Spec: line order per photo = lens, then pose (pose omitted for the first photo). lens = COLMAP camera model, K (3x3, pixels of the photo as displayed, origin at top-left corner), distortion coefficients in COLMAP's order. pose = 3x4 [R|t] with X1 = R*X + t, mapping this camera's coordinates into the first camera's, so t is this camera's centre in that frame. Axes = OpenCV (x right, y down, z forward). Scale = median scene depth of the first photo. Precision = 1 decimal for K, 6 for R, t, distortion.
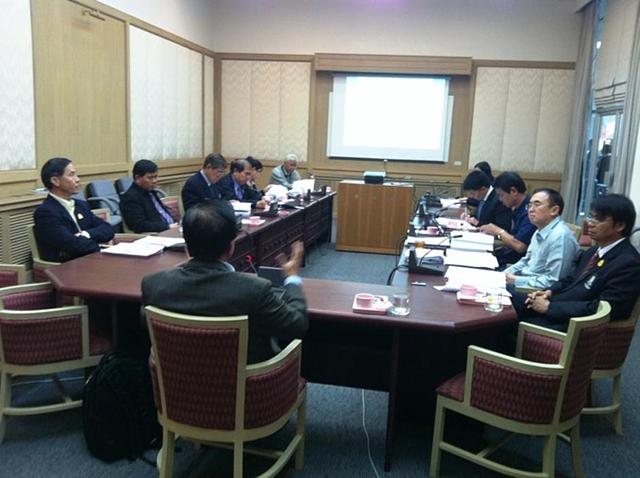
lens RADIAL K [[571.1, 0, 321.8], [0, 571.1, 238.0], [0, 0, 1]] dist [0.039931, -0.114956]
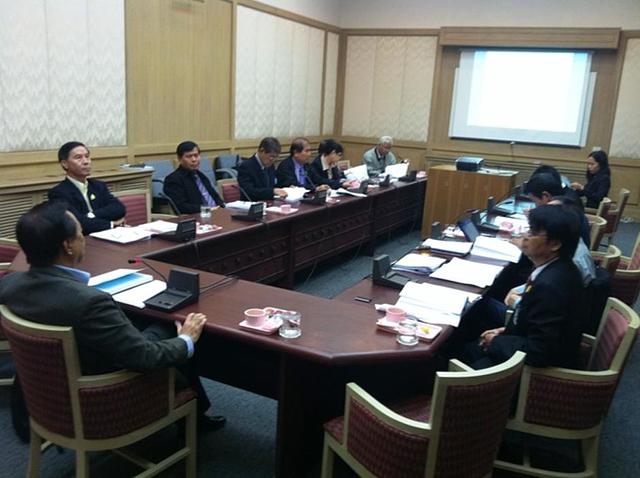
lens RADIAL K [[571.1, 0, 321.8], [0, 571.1, 238.0], [0, 0, 1]] dist [0.039931, -0.114956]
pose [[0.962389, 0.070740, -0.262305, 0.106872], [-0.059618, 0.996962, 0.050129, -0.017601], [0.265054, -0.032606, 0.963682, 0.041242]]
